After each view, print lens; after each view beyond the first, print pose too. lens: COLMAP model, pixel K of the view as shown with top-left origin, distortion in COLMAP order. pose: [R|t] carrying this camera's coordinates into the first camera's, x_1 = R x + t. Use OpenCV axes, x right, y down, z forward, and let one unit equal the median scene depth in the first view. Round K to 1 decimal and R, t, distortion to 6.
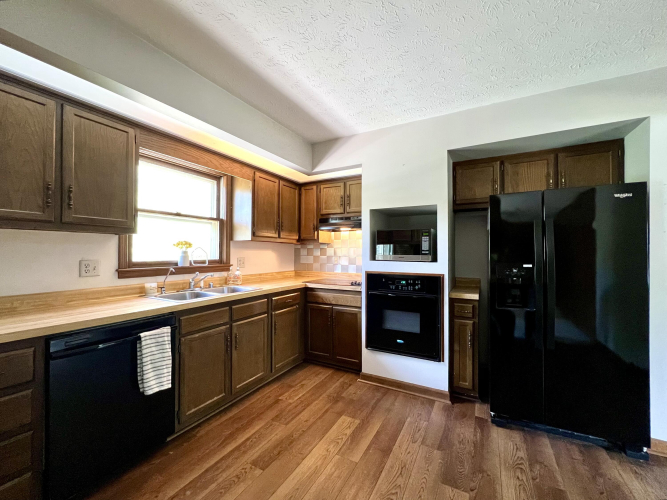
lens RADIAL K [[272.4, 0, 333.5], [0, 272.4, 250.0], [0, 0, 1]] dist [-0.000778, -0.000042]
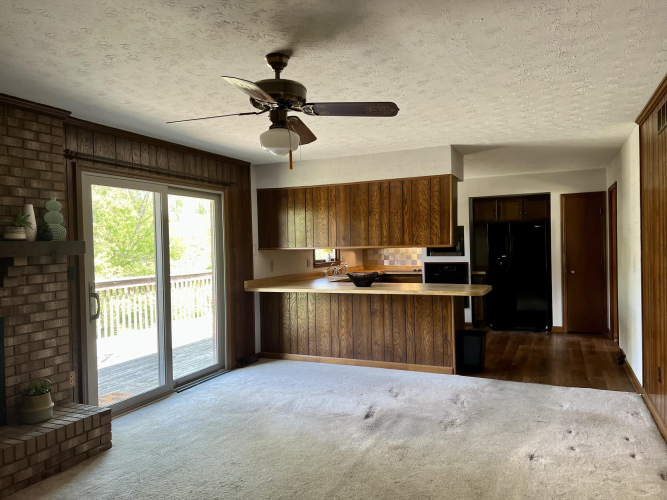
lens RADIAL K [[497.4, 0, 329.9], [0, 497.4, 250.9], [0, 0, 1]] dist [0.083504, -0.093572]
pose [[0.996429, -0.028646, 0.079429, -0.890619], [0.027189, 0.999443, 0.019356, -0.089377], [-0.079939, -0.017128, 0.996653, -2.572149]]
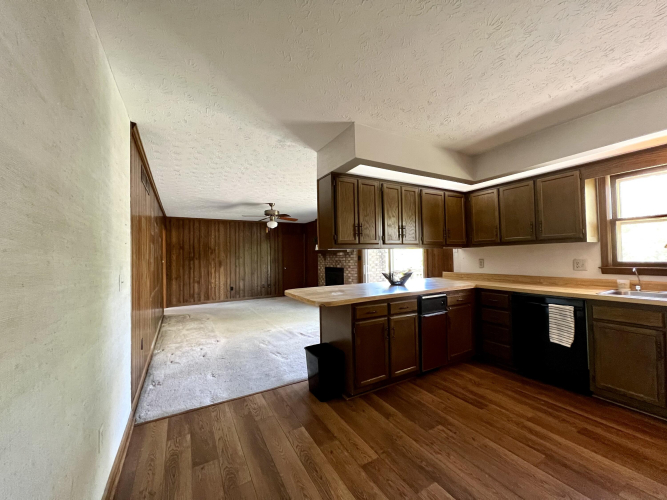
lens RADIAL K [[266.7, 0, 333.5], [0, 266.7, 250.0], [0, 0, 1]] dist [-0.000468, -0.000099]
pose [[-0.520099, -0.015740, -0.853961, 0.966933], [0.022549, 0.999229, -0.032152, -0.000657], [0.853808, -0.035978, -0.519343, 0.509300]]
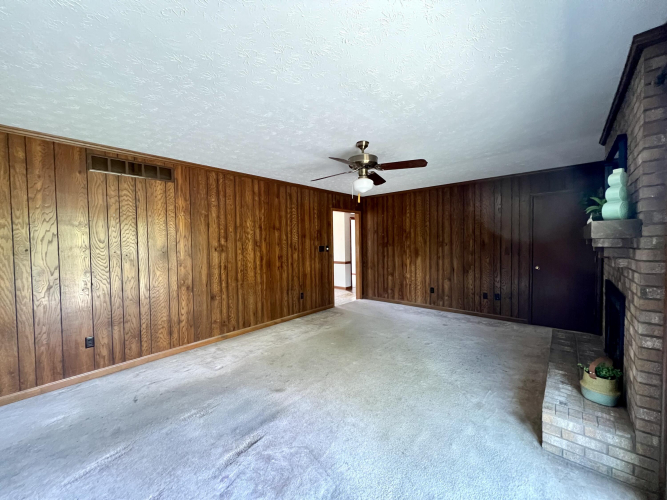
lens RADIAL K [[266.7, 0, 333.5], [0, 266.7, 250.0], [0, 0, 1]] dist [-0.000468, -0.000099]
pose [[-0.975695, 0.003884, 0.219101, -1.048932], [0.009948, 0.999597, 0.026579, -0.063078], [-0.218909, 0.028112, -0.975340, -0.013538]]
